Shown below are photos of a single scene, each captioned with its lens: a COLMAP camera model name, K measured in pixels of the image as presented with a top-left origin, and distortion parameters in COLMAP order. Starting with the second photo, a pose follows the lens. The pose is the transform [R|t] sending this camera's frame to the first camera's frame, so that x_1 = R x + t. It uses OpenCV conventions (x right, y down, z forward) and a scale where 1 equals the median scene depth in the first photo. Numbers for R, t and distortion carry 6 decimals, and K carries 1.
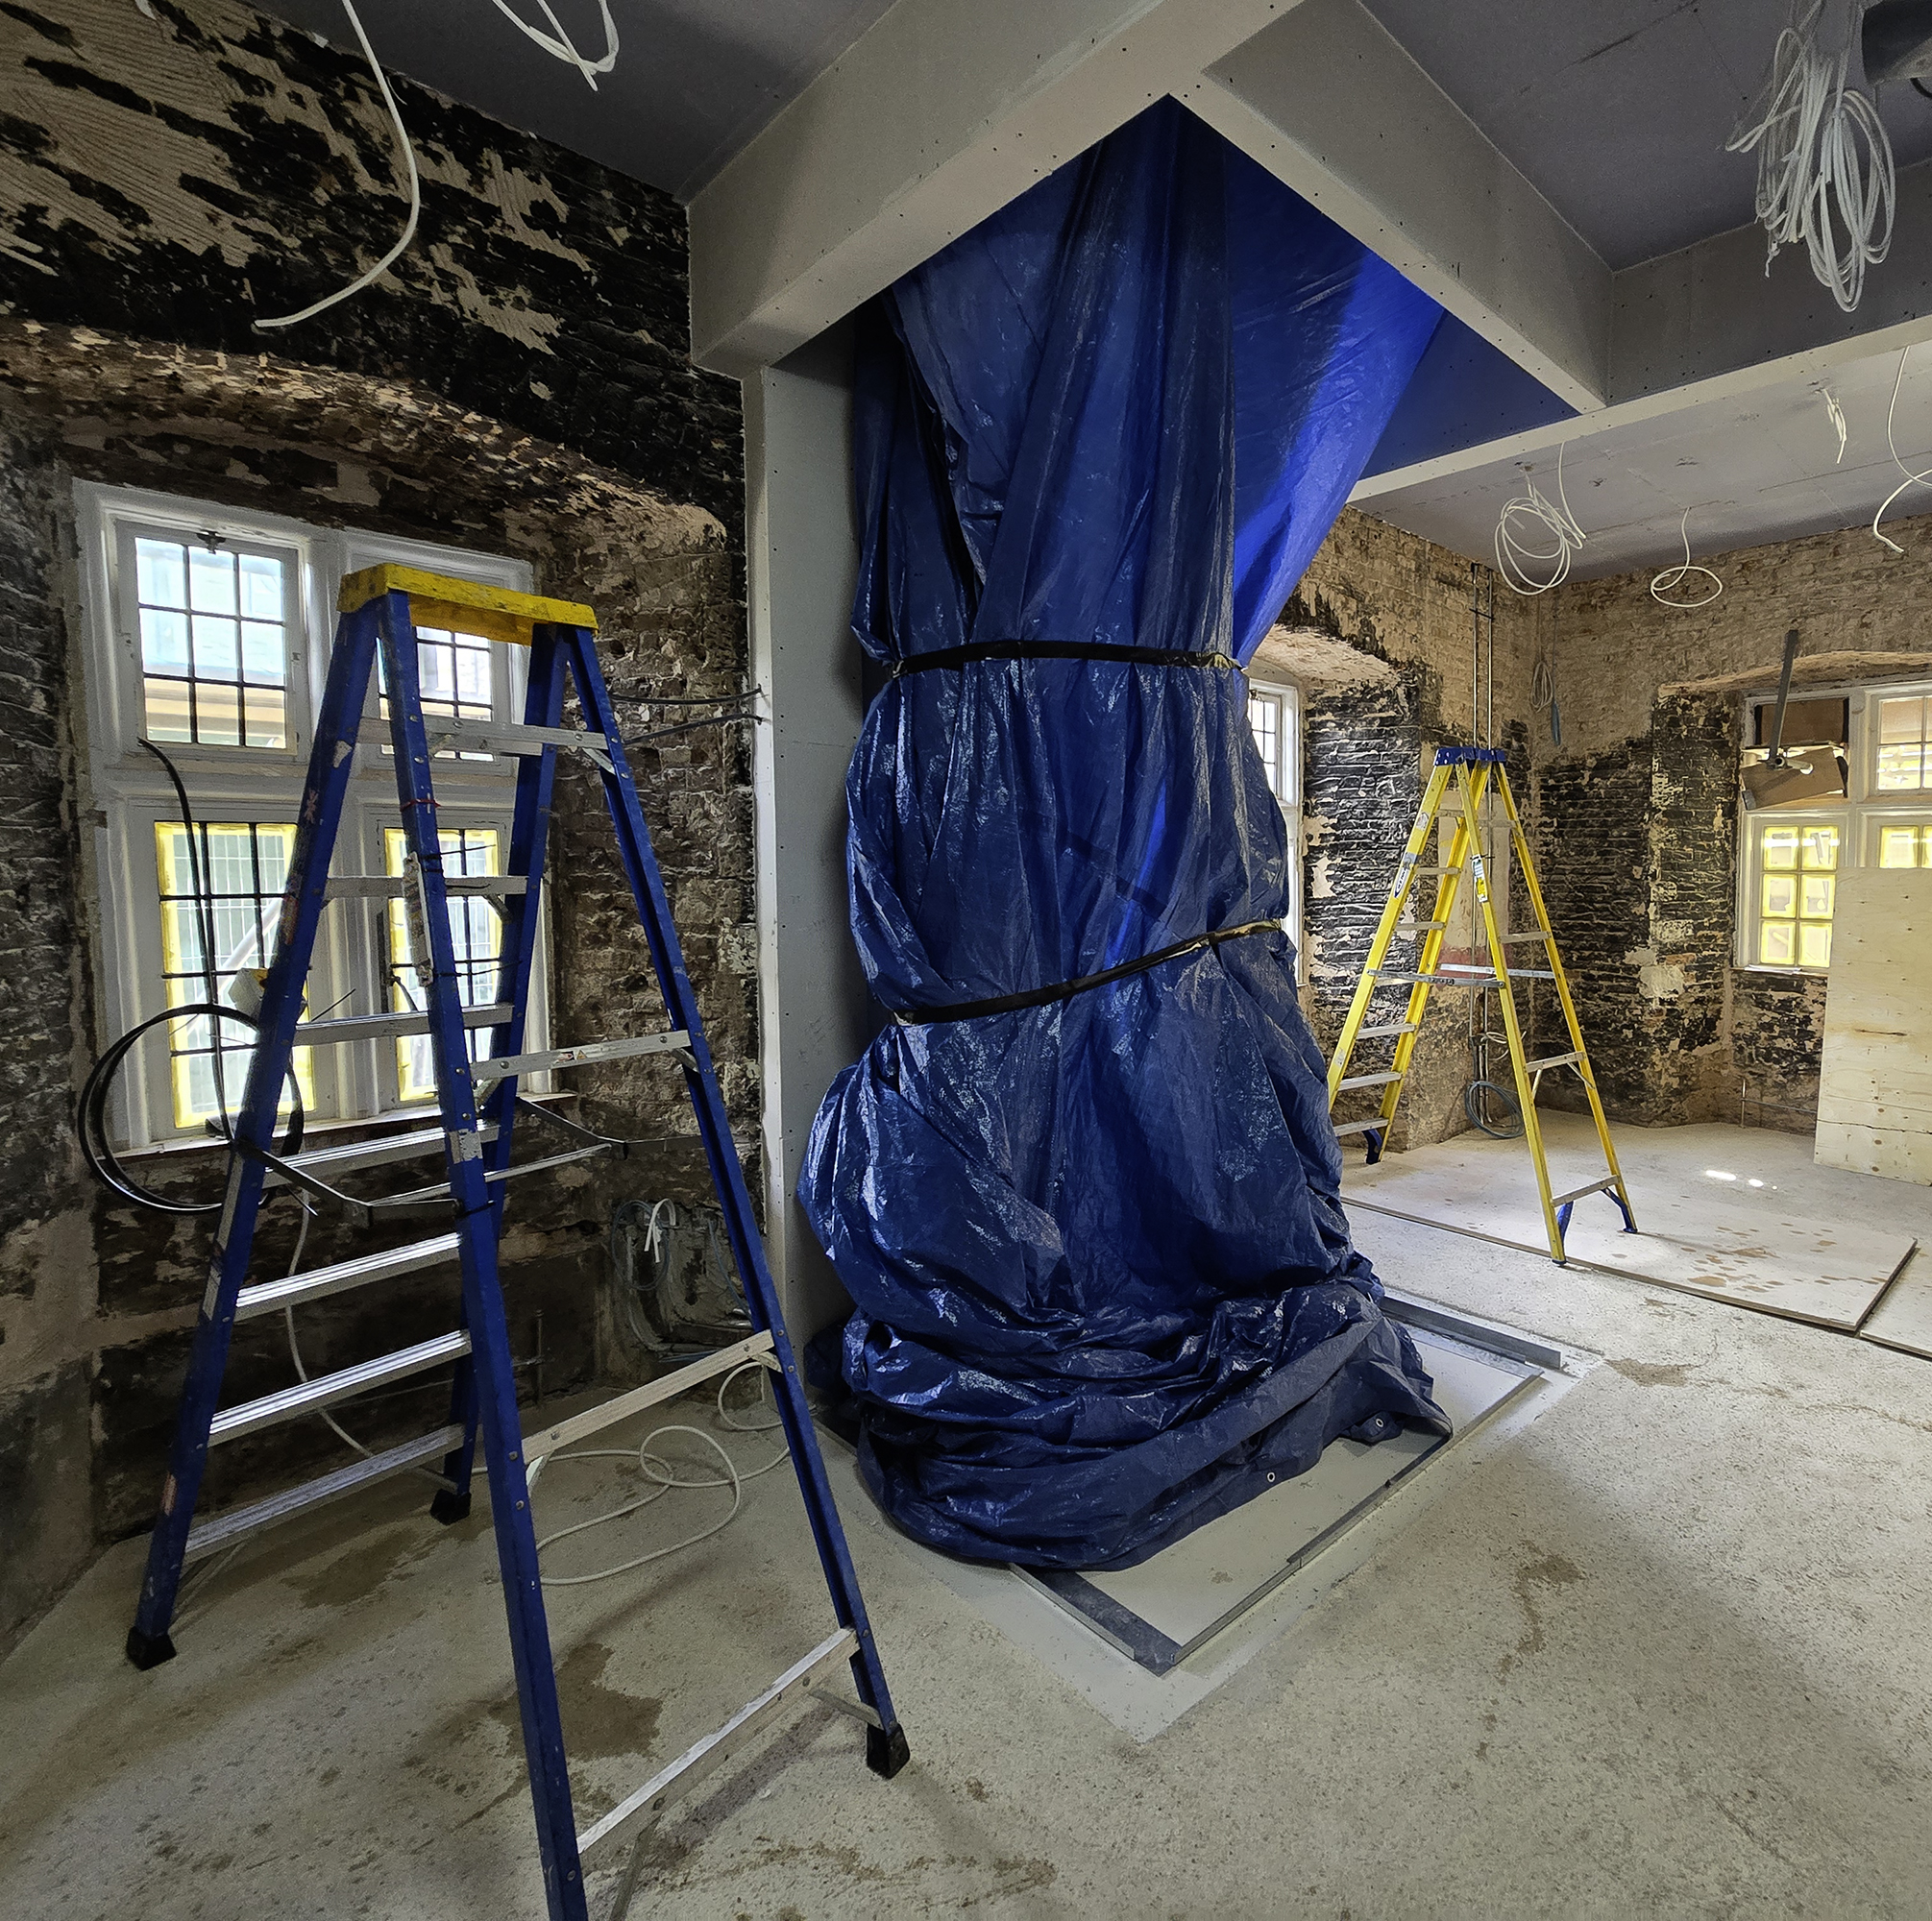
lens RADIAL K [[1037.8, 0, 964.6], [0, 1037.8, 919.6], [0, 0, 1]] dist [0.011489, -0.000852]
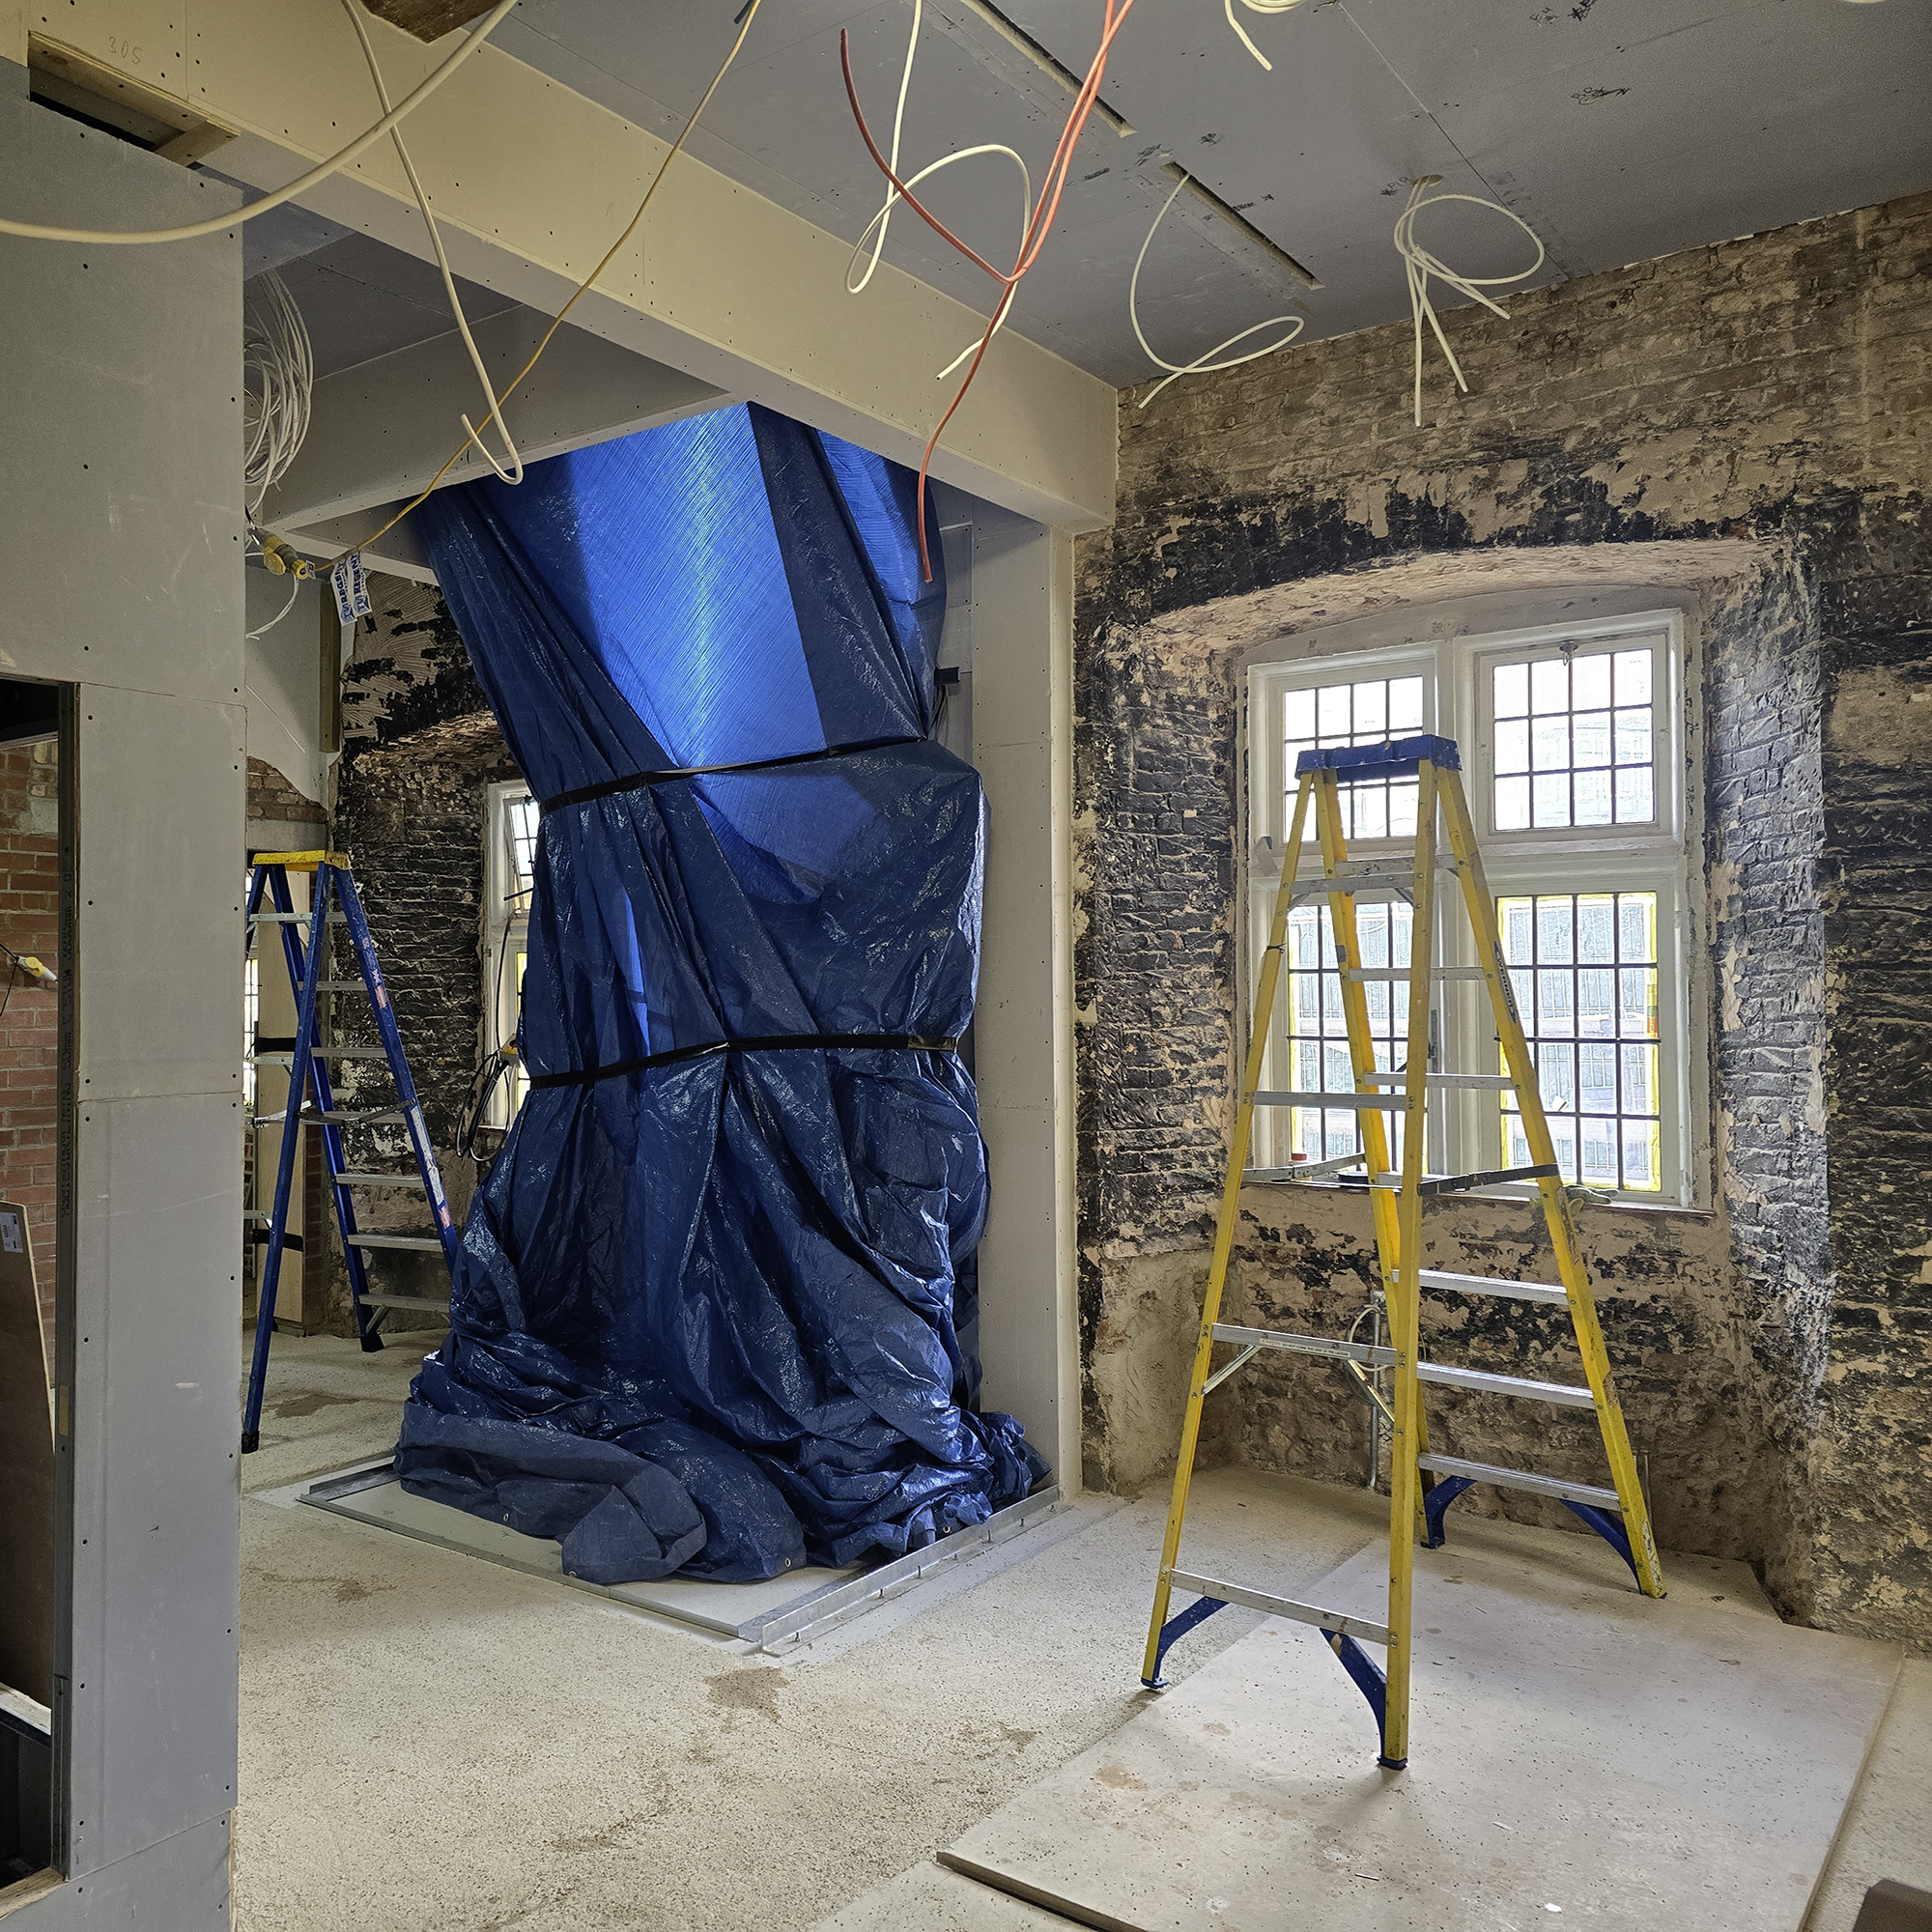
lens RADIAL K [[1649.0, 0, 966.0], [0, 1649.0, 966.0], [0, 0, 1]] dist [0.018328, 0.002604]
pose [[0.227036, -0.010926, -0.973825, 2.448291], [-0.044956, 0.998754, -0.021687, -0.046163], [0.972848, 0.048703, 0.226262, 1.197051]]
